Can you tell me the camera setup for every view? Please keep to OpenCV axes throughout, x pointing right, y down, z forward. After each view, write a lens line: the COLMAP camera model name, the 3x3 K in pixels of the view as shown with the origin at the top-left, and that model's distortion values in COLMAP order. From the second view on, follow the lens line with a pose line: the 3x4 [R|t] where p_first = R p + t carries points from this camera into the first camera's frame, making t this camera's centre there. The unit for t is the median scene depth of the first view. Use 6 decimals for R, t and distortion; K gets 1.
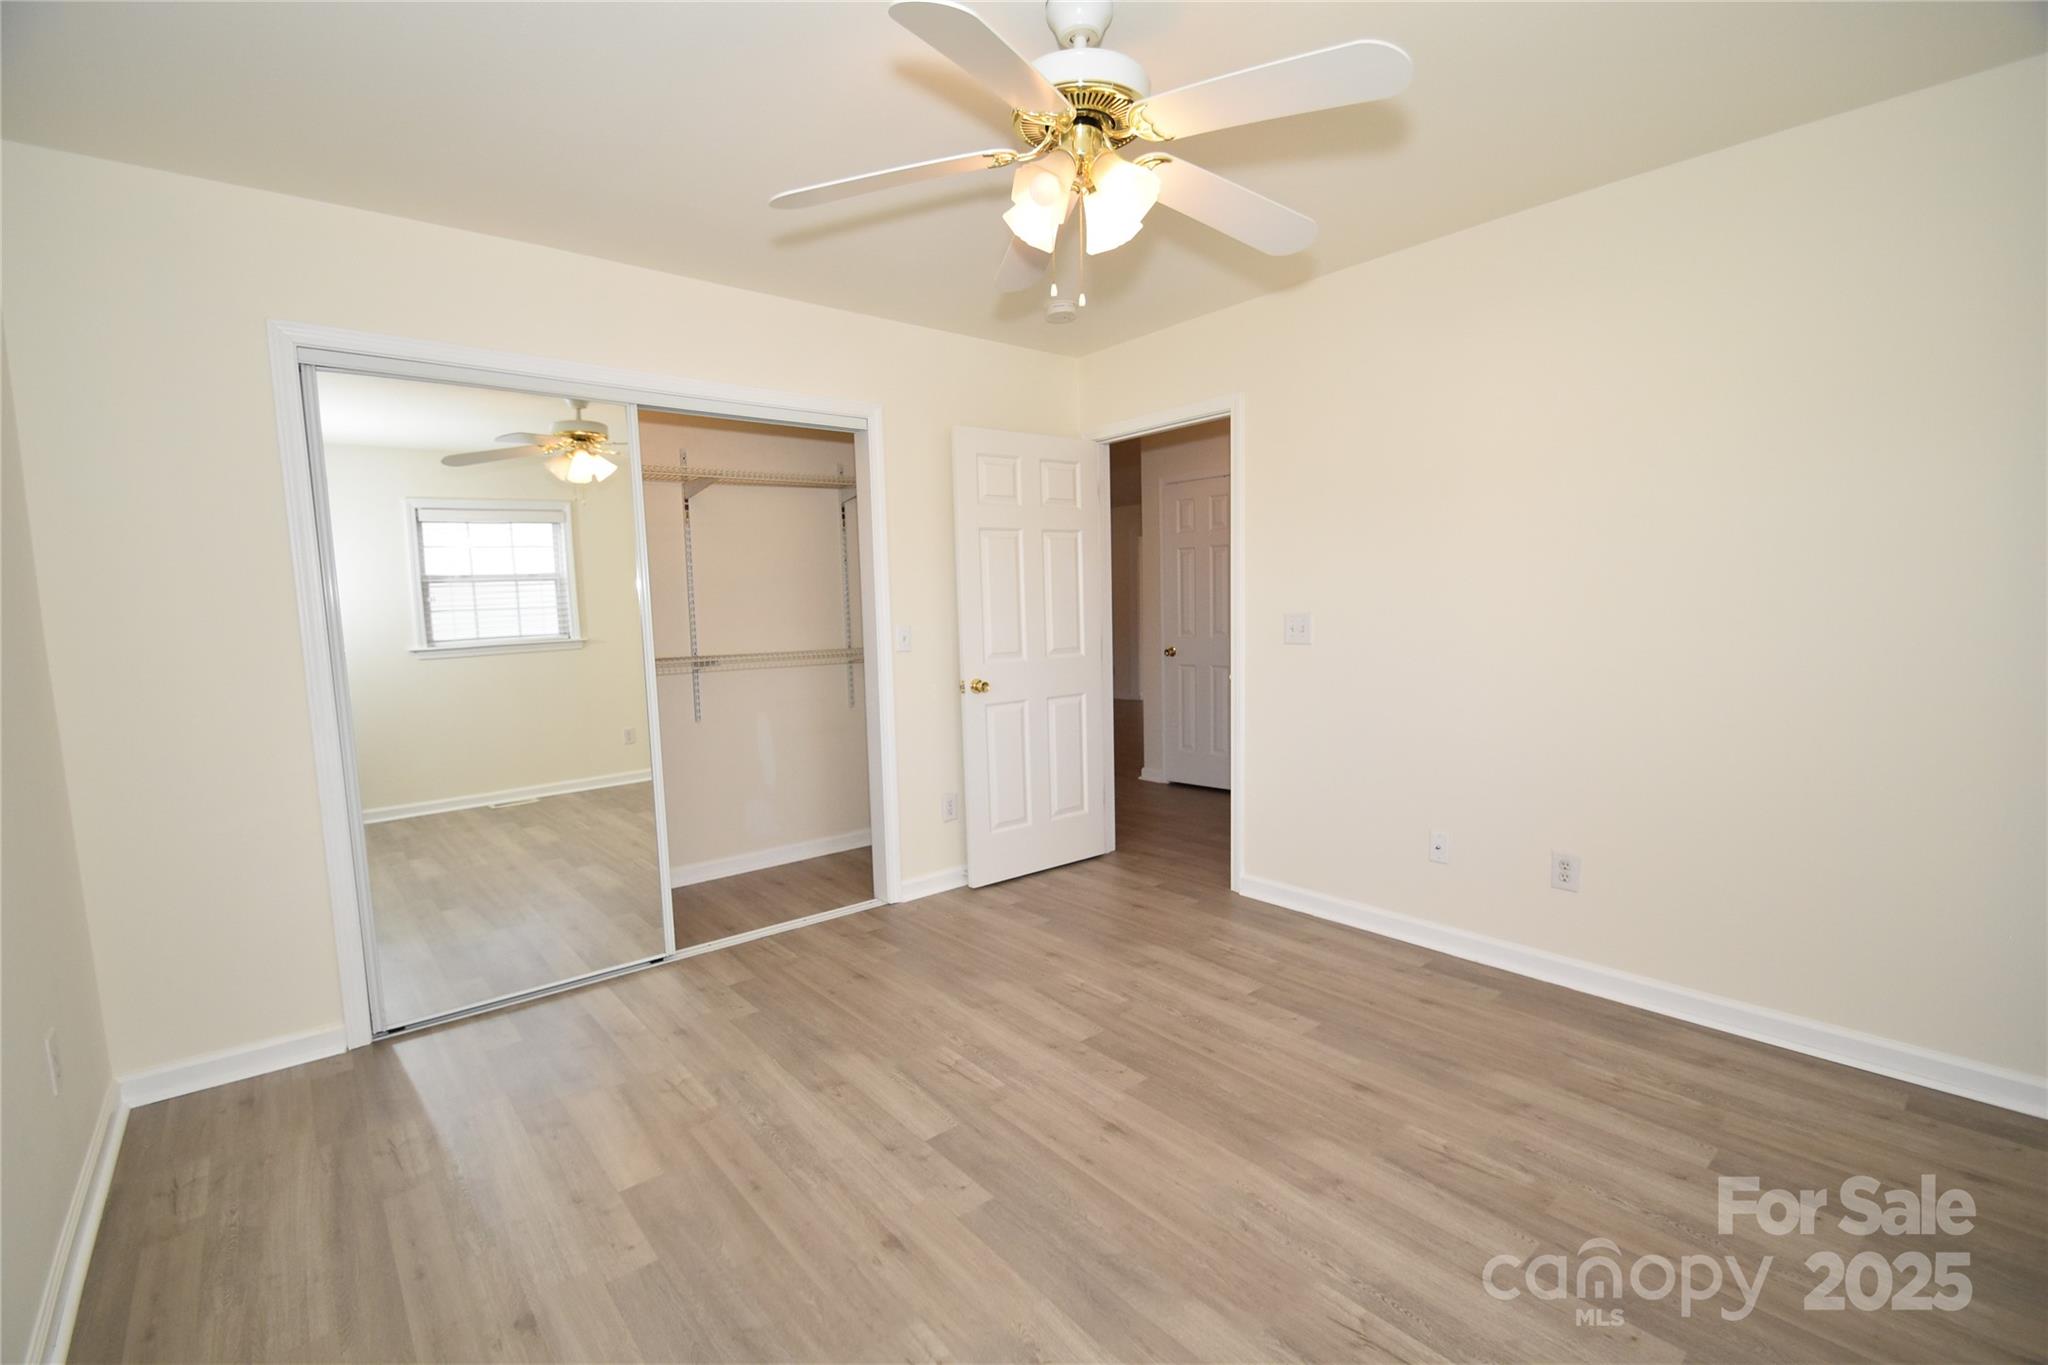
lens RADIAL K [[896.4, 0, 1013.0], [0, 896.4, 706.6], [0, 0, 1]] dist [0.007080, -0.013139]
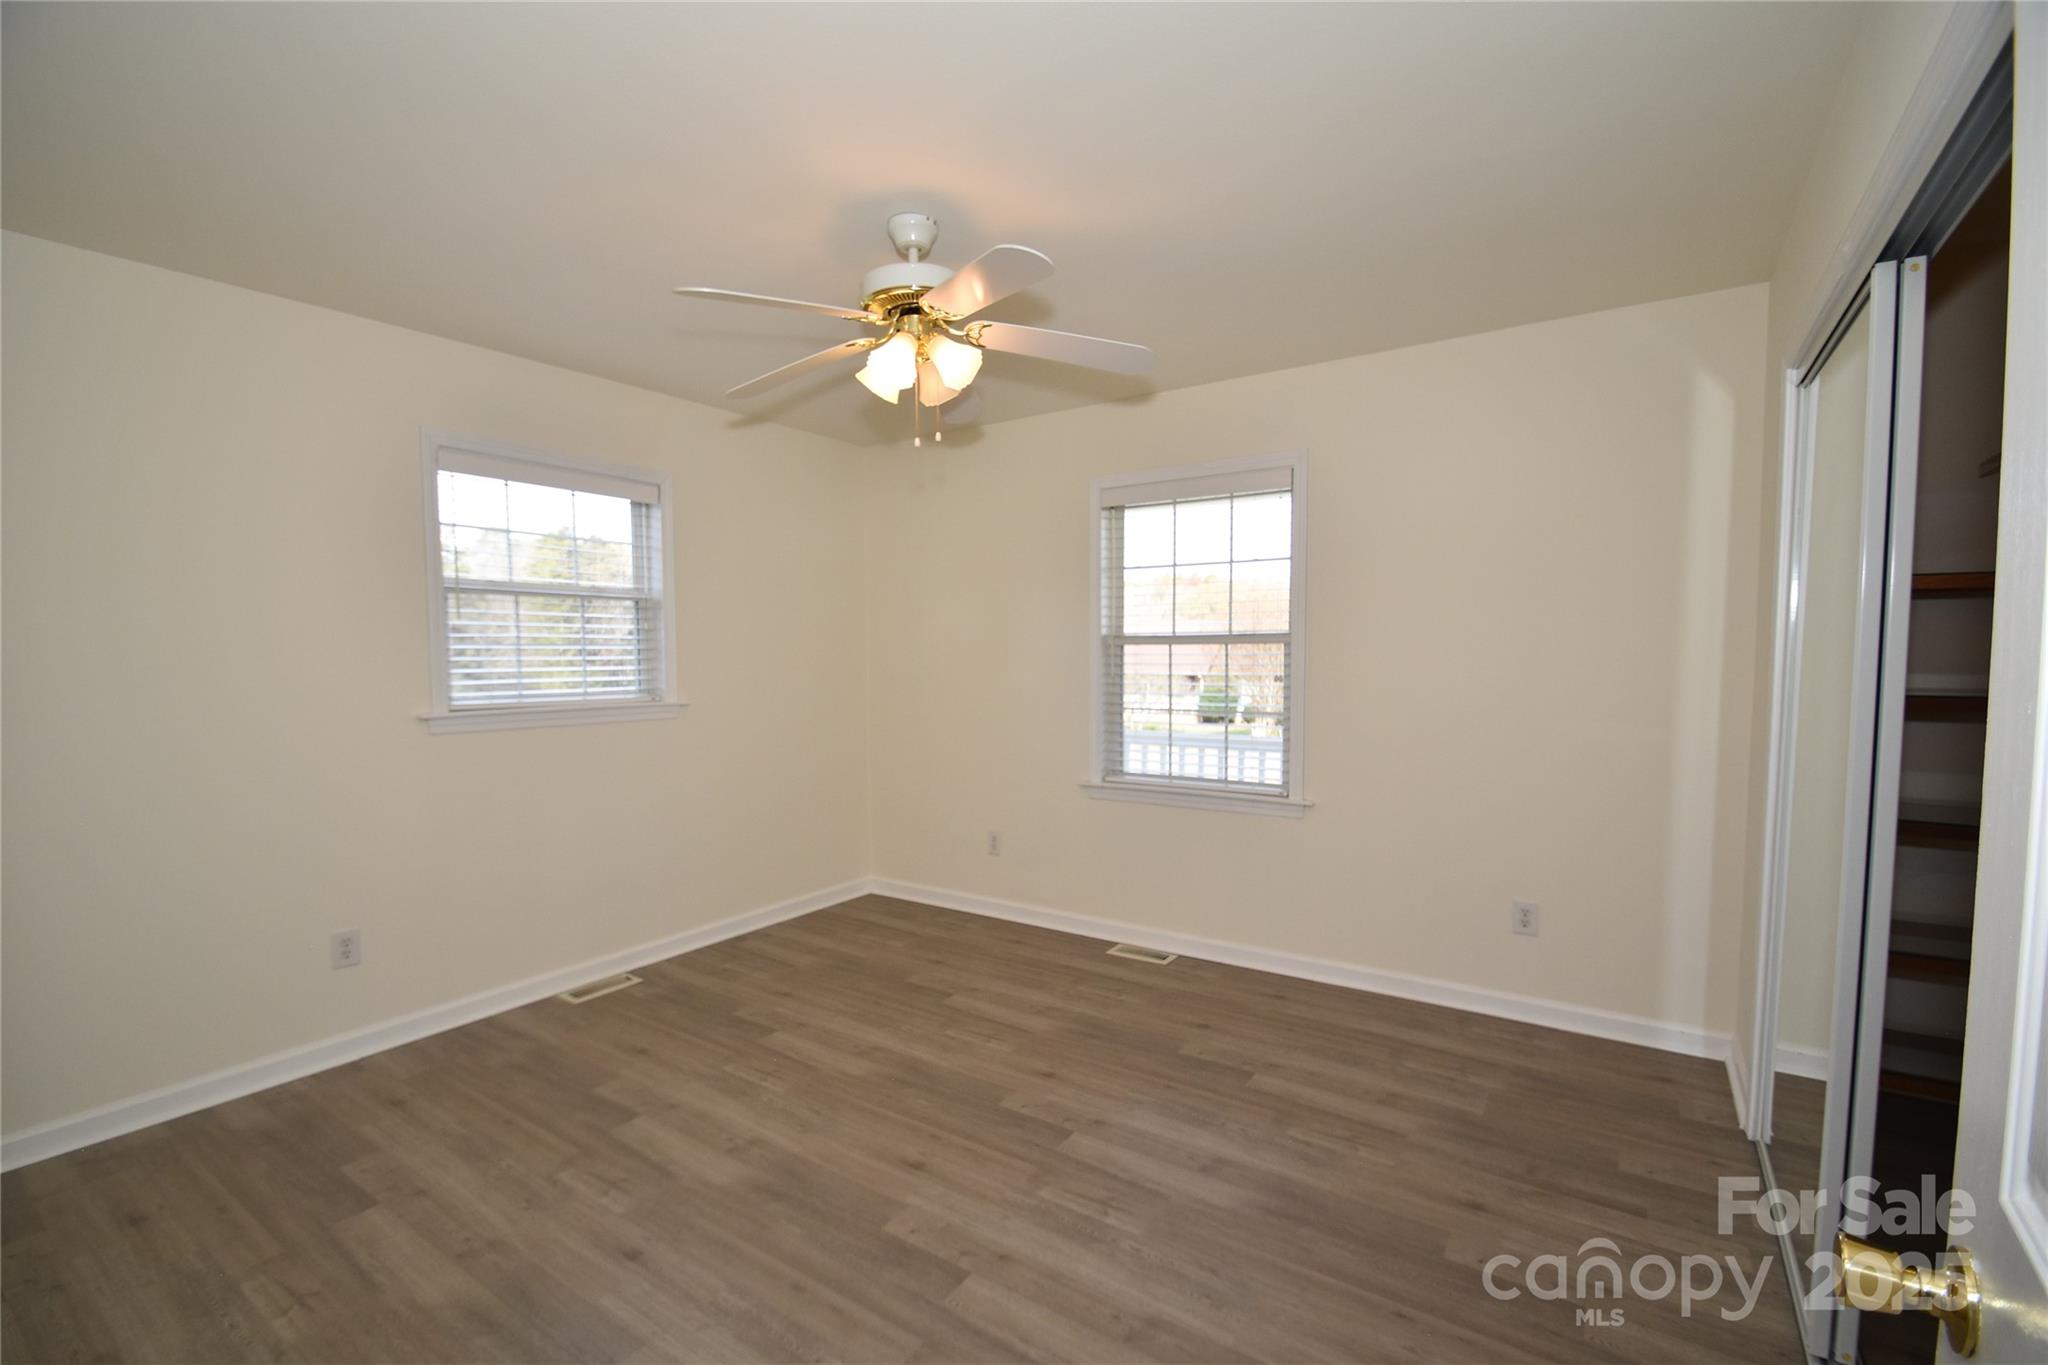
lens RADIAL K [[896.4, 0, 1013.0], [0, 896.4, 706.6], [0, 0, 1]] dist [0.007080, -0.013139]
pose [[-0.962853, 0.049588, -0.265434, 0.255381], [0.002292, 0.984459, 0.175598, -0.255977], [0.270017, 0.168467, -0.948003, 1.942171]]
